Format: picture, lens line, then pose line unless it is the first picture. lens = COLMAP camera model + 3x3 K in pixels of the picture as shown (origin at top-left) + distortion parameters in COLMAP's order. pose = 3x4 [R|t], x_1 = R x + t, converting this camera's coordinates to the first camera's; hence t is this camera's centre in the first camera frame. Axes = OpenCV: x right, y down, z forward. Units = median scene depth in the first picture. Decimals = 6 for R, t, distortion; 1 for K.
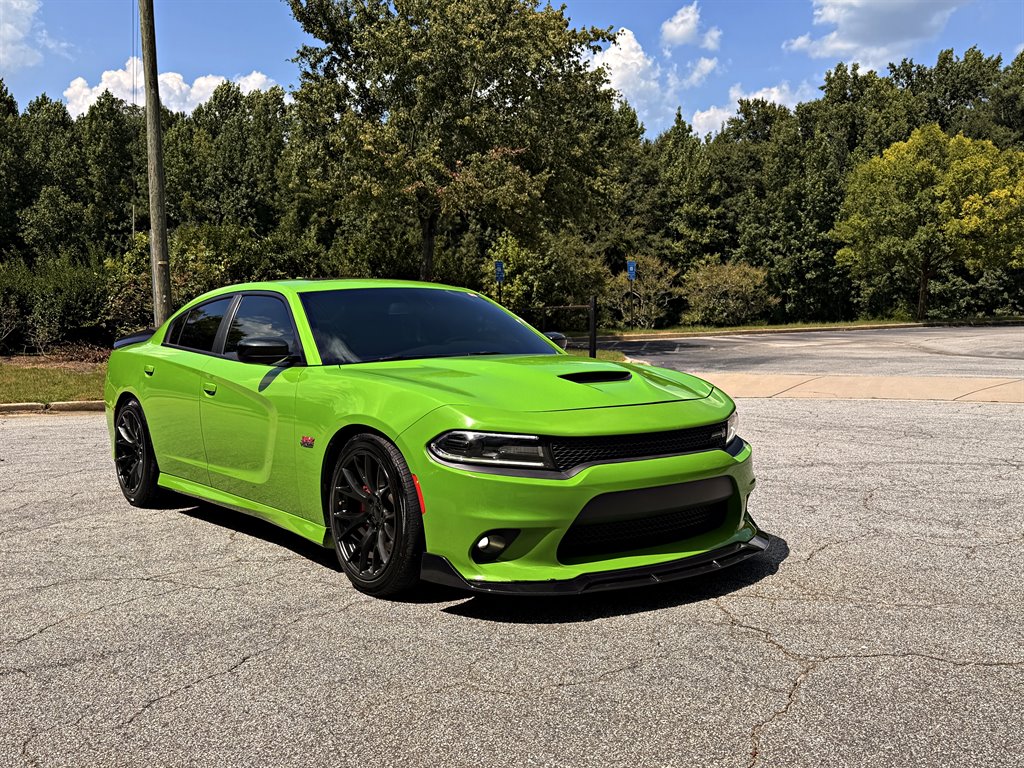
lens RADIAL K [[1034.1, 0, 515.9], [0, 1034.1, 377.2], [0, 0, 1]] dist [0.038751, 0.000000]
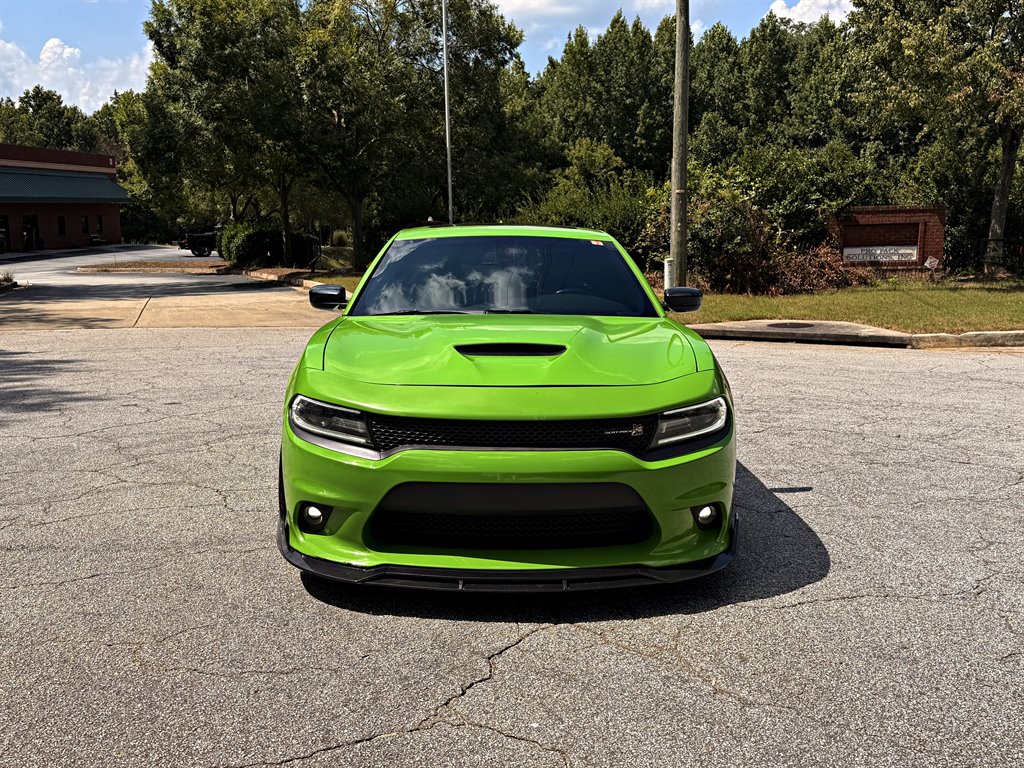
lens RADIAL K [[1034.1, 0, 518.5], [0, 1034.1, 391.2], [0, 0, 1]] dist [0.038751, 0.000000]
pose [[0.793549, 0.100848, -0.600091, 0.690617], [-0.045429, 0.993237, 0.106843, -0.065776], [0.606808, -0.057524, 0.792764, 0.349132]]
